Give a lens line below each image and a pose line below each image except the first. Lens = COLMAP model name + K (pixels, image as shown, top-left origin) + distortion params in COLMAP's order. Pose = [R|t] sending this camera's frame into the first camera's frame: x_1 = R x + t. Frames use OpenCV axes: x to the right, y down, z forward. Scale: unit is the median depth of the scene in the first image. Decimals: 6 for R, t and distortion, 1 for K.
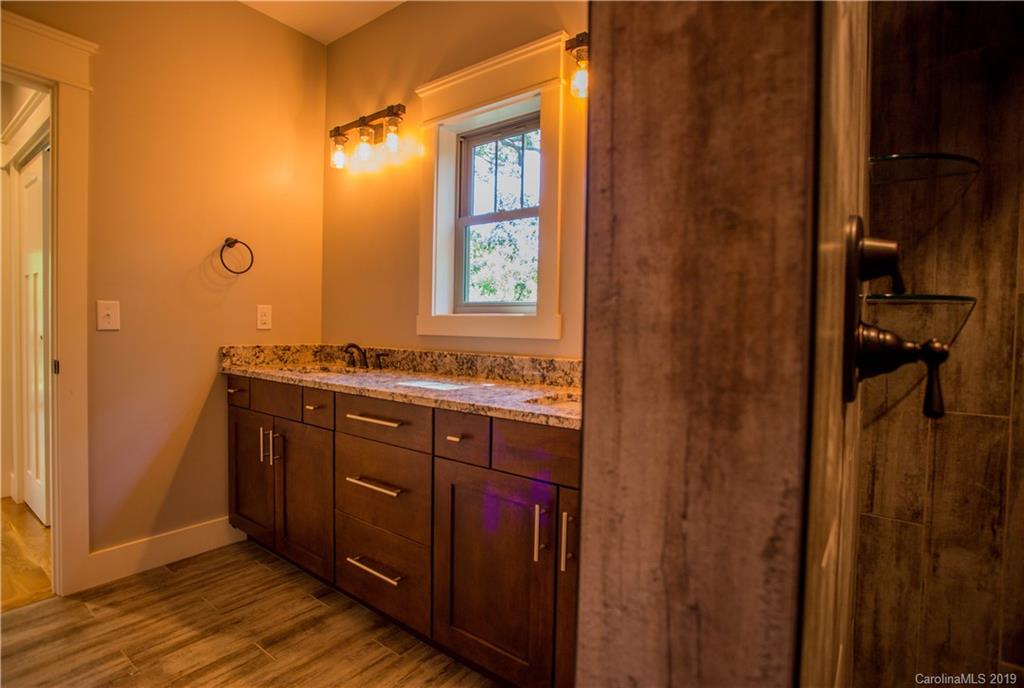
lens RADIAL K [[497.4, 0, 481.7], [0, 497.4, 336.5], [0, 0, 1]] dist [-0.048578, 0.011316]
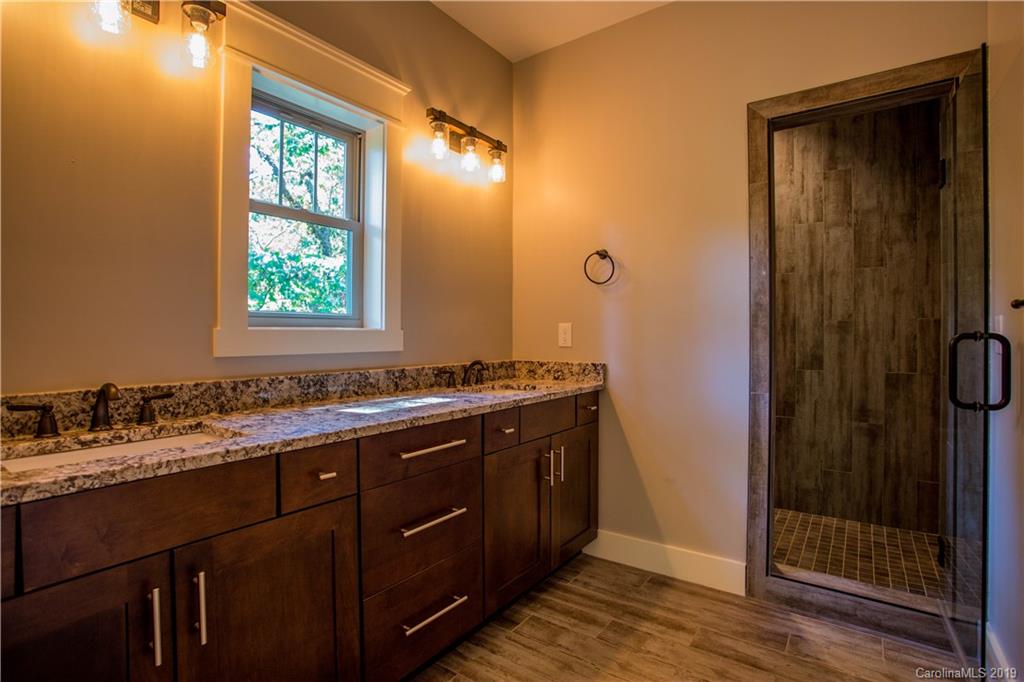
lens RADIAL K [[497.4, 0, 504.3], [0, 497.4, 341.1], [0, 0, 1]] dist [-0.048578, 0.011316]
pose [[-0.030045, -0.024861, 0.999239, -1.006113], [0.025719, 0.999340, 0.025637, -0.040611], [-0.999218, 0.026470, -0.029386, 0.805325]]
